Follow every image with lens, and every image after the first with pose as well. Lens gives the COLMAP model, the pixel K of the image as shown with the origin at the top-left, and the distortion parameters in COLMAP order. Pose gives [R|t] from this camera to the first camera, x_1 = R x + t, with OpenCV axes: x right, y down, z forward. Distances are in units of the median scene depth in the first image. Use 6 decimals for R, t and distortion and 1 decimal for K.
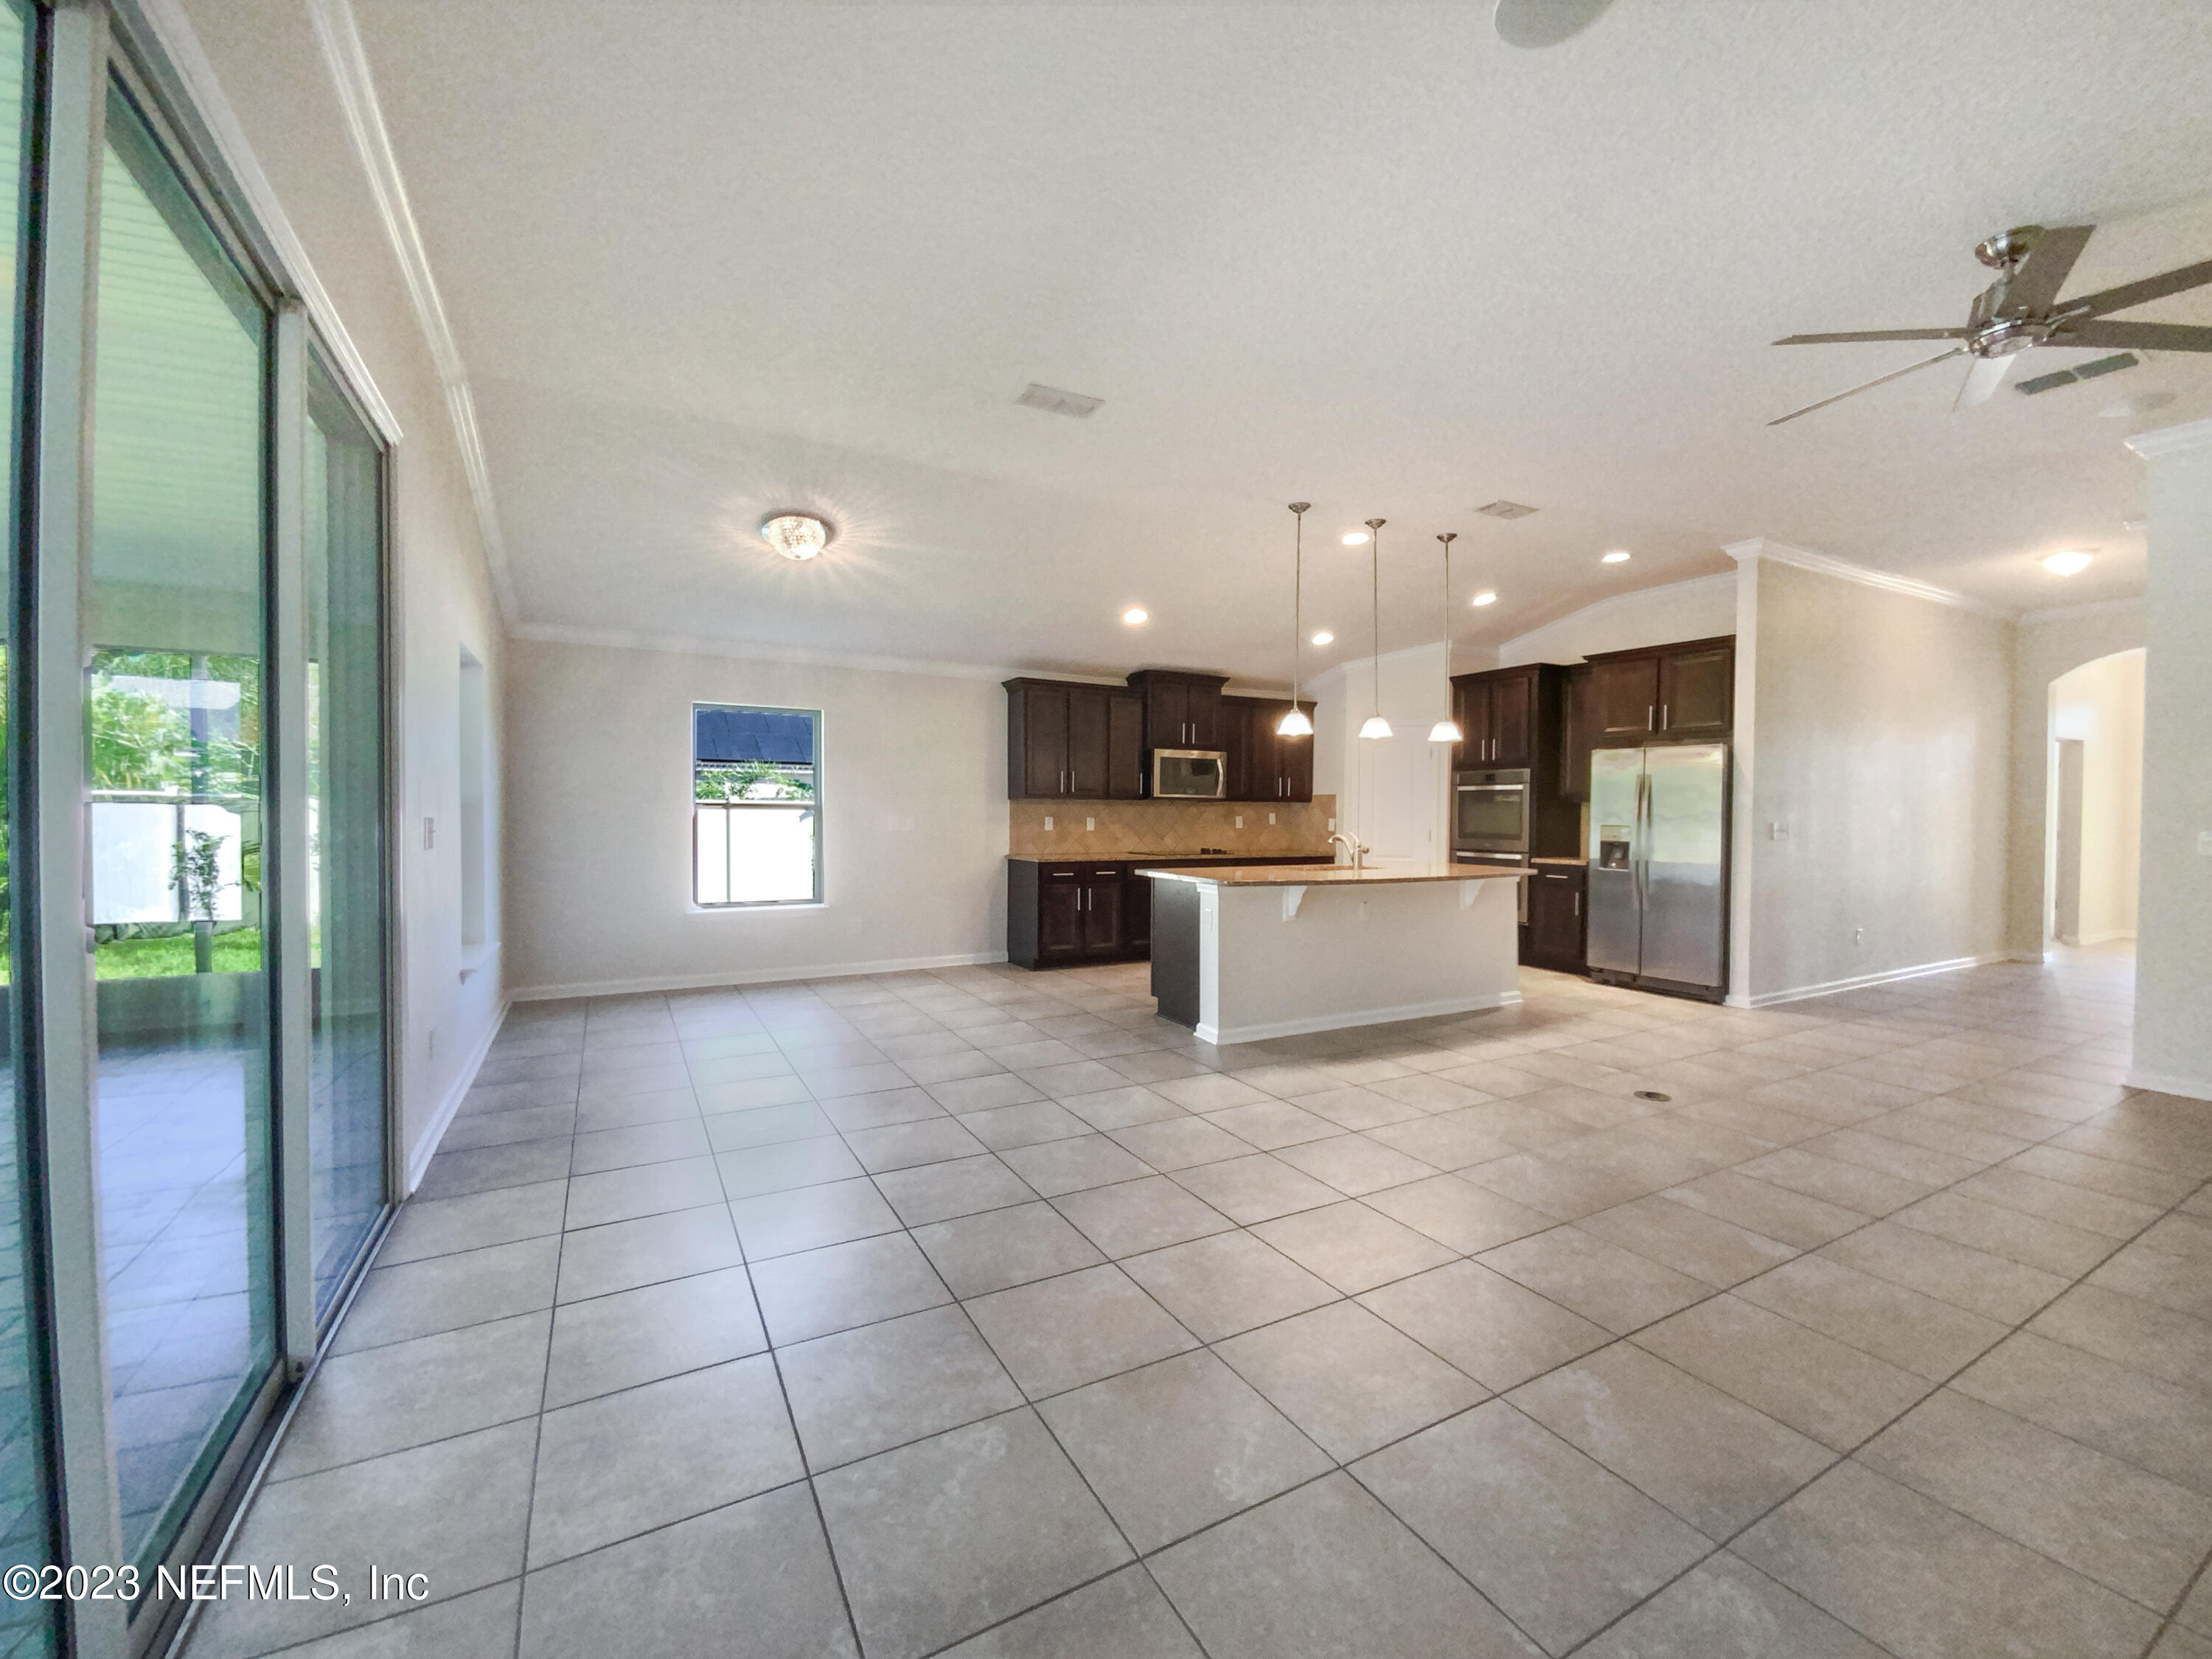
lens RADIAL K [[904.5, 0, 1101.4], [0, 904.5, 829.8], [0, 0, 1]] dist [-0.001108, -0.005972]
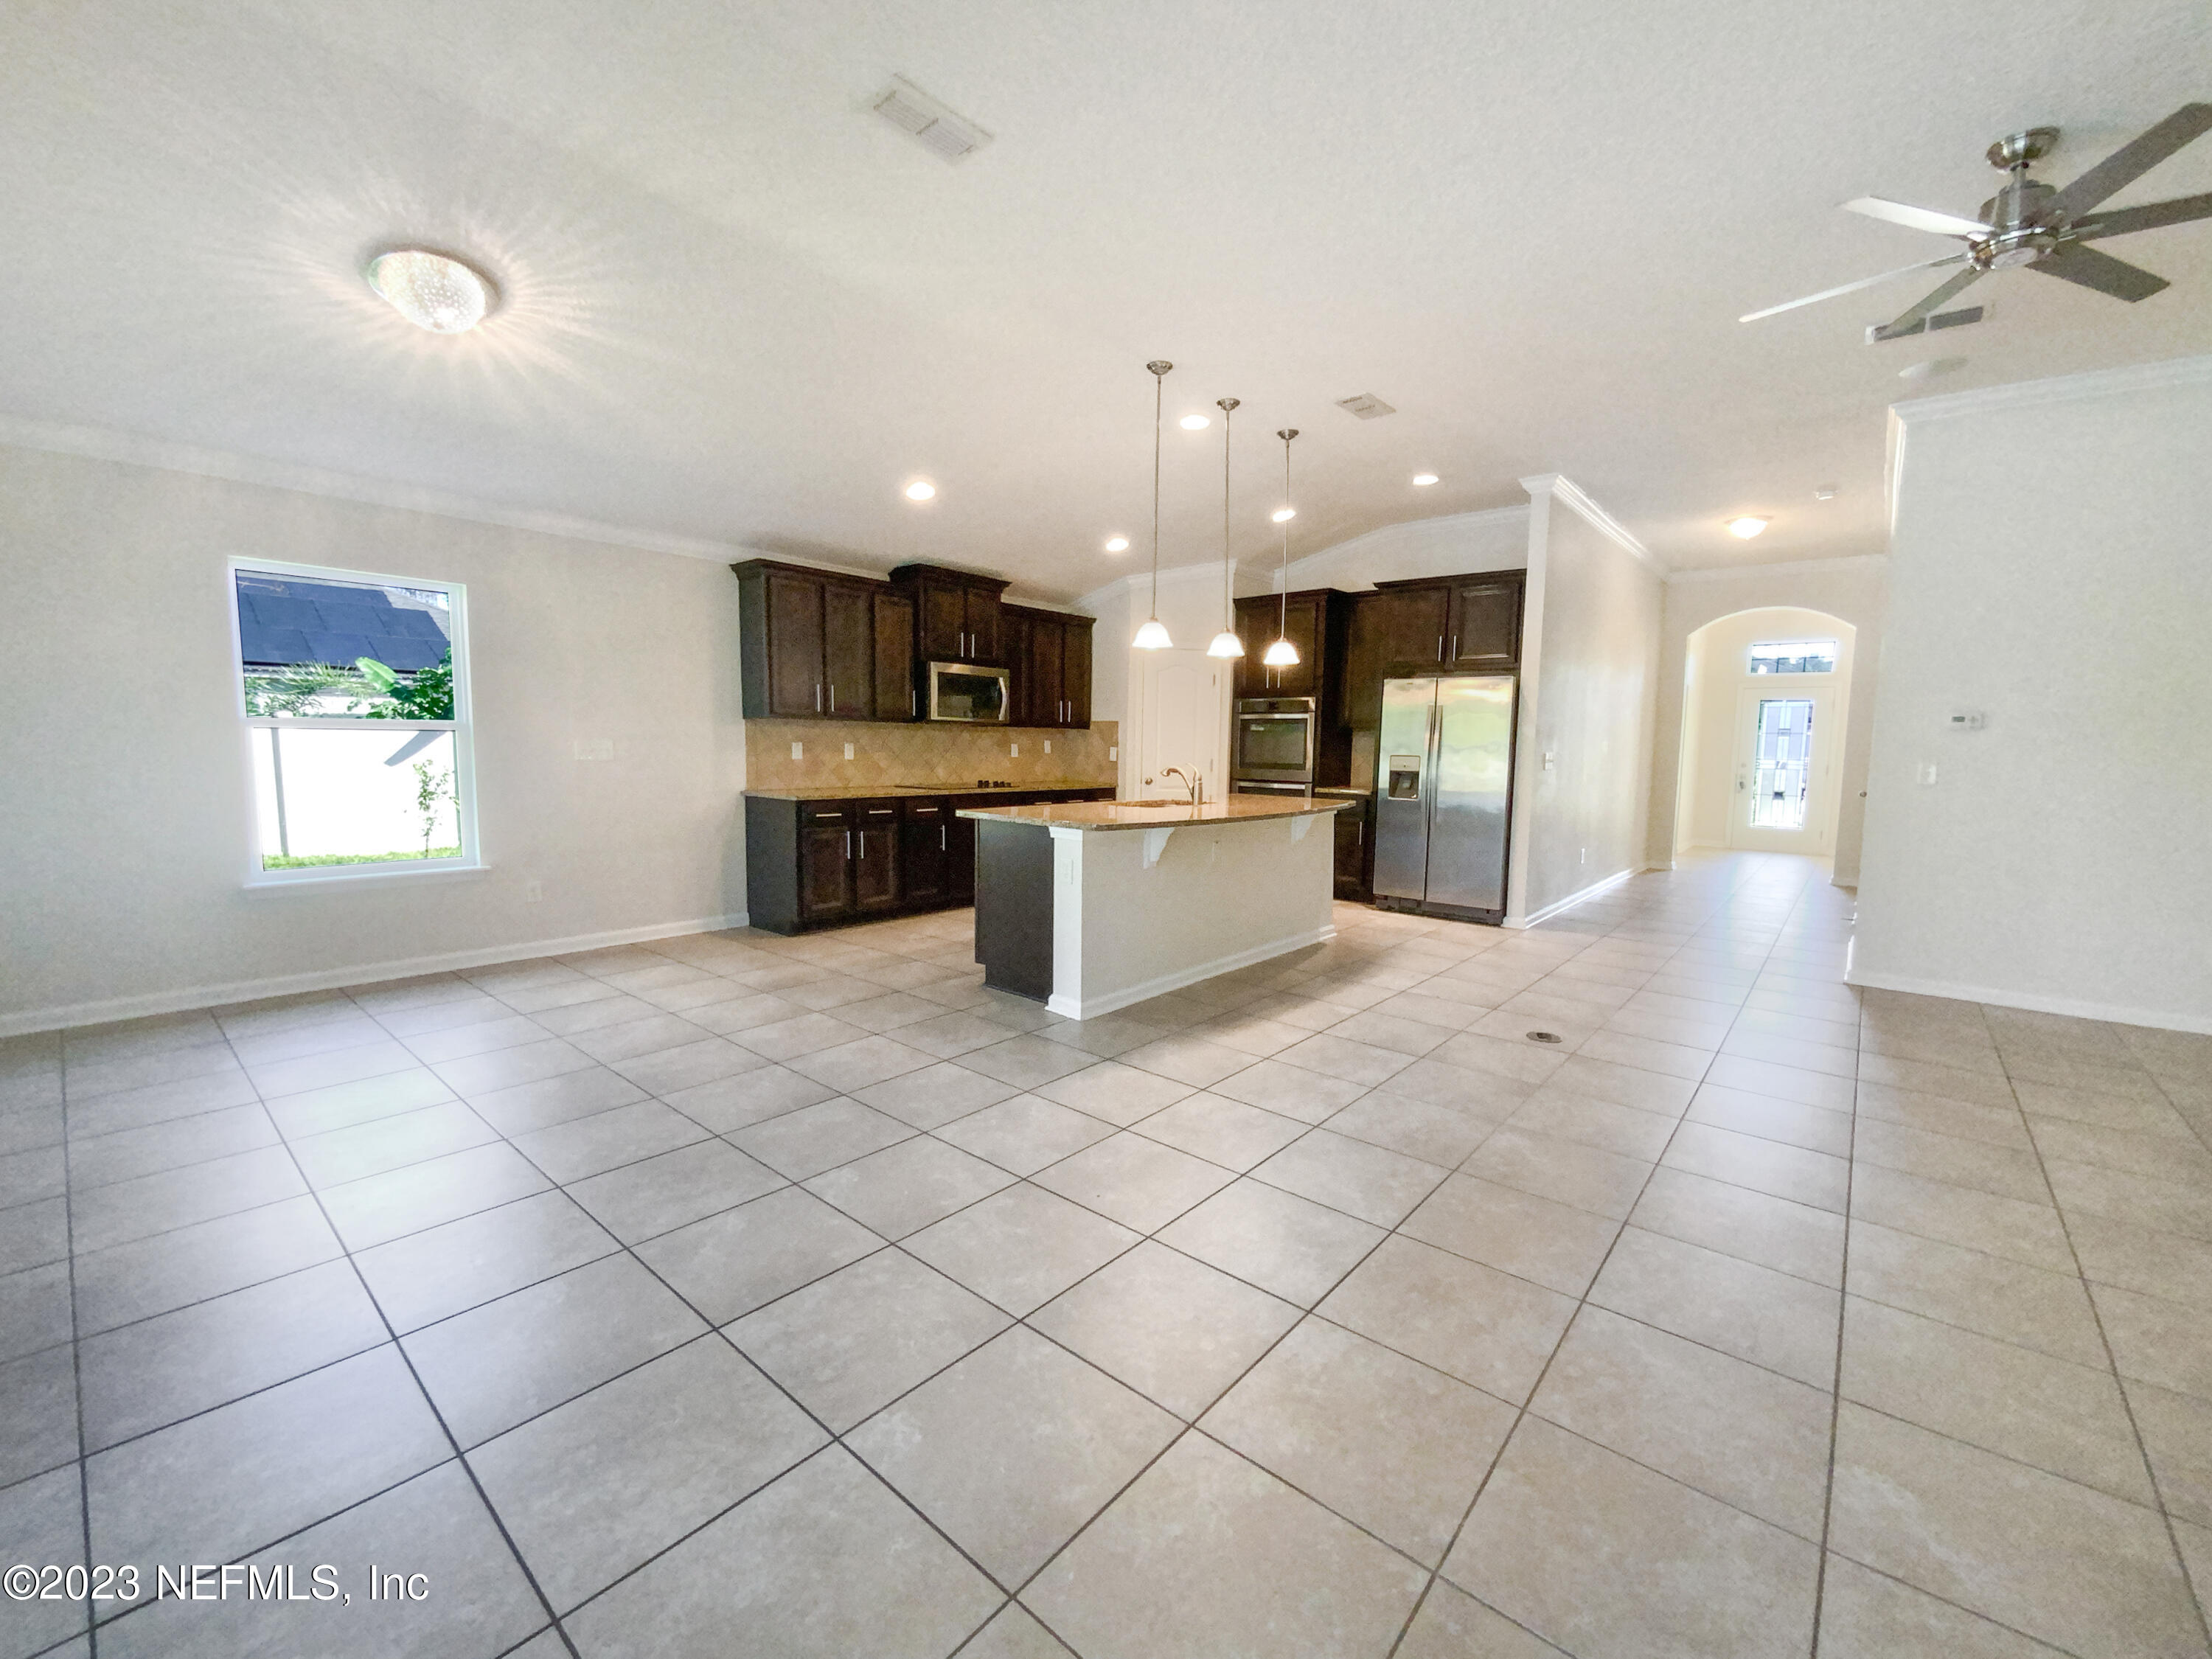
lens RADIAL K [[904.5, 0, 1106.1], [0, 904.5, 829.4], [0, 0, 1]] dist [-0.001108, -0.005972]
pose [[0.933537, -0.027142, 0.357453, -0.116140], [-0.001712, 0.996781, 0.080158, -0.003070], [-0.358478, -0.075443, 0.930485, 0.192767]]
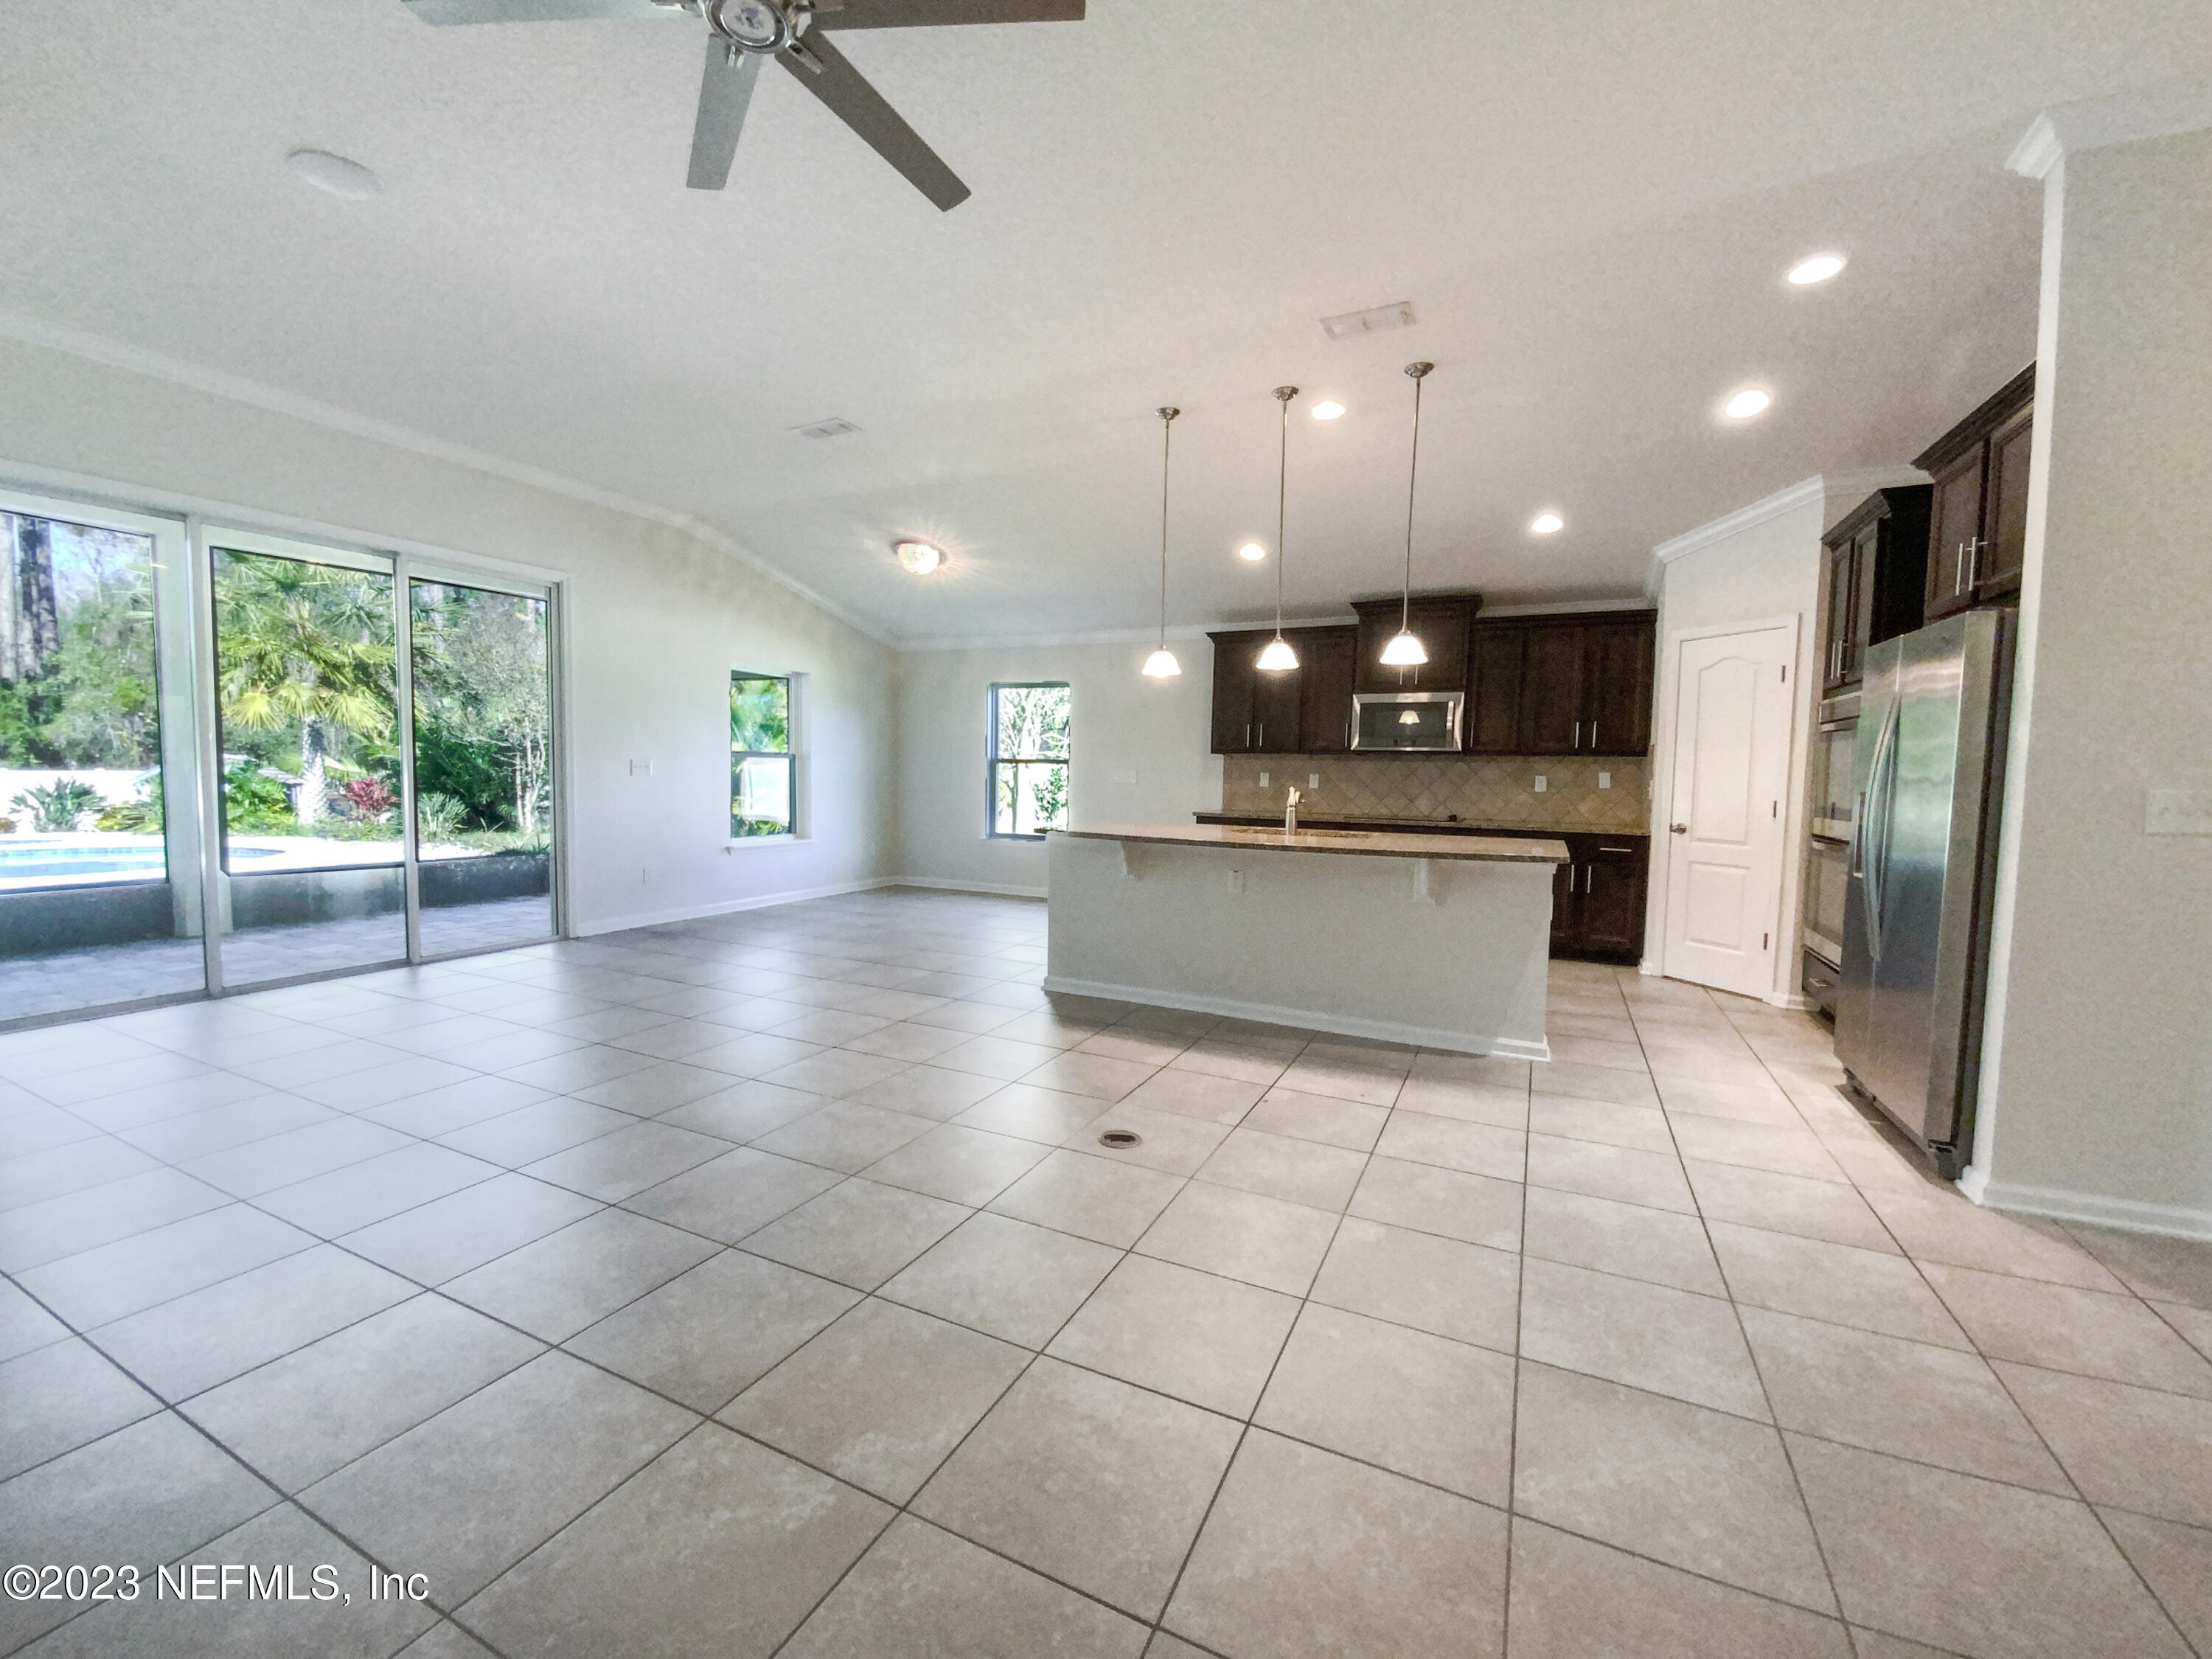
lens RADIAL K [[904.5, 0, 1091.3], [0, 904.5, 837.2], [0, 0, 1]] dist [-0.001108, -0.005972]
pose [[0.563087, 0.063233, -0.823975, 0.811022], [-0.028825, 0.997964, 0.056887, 0.005805], [0.825894, -0.008282, 0.563764, 0.389072]]
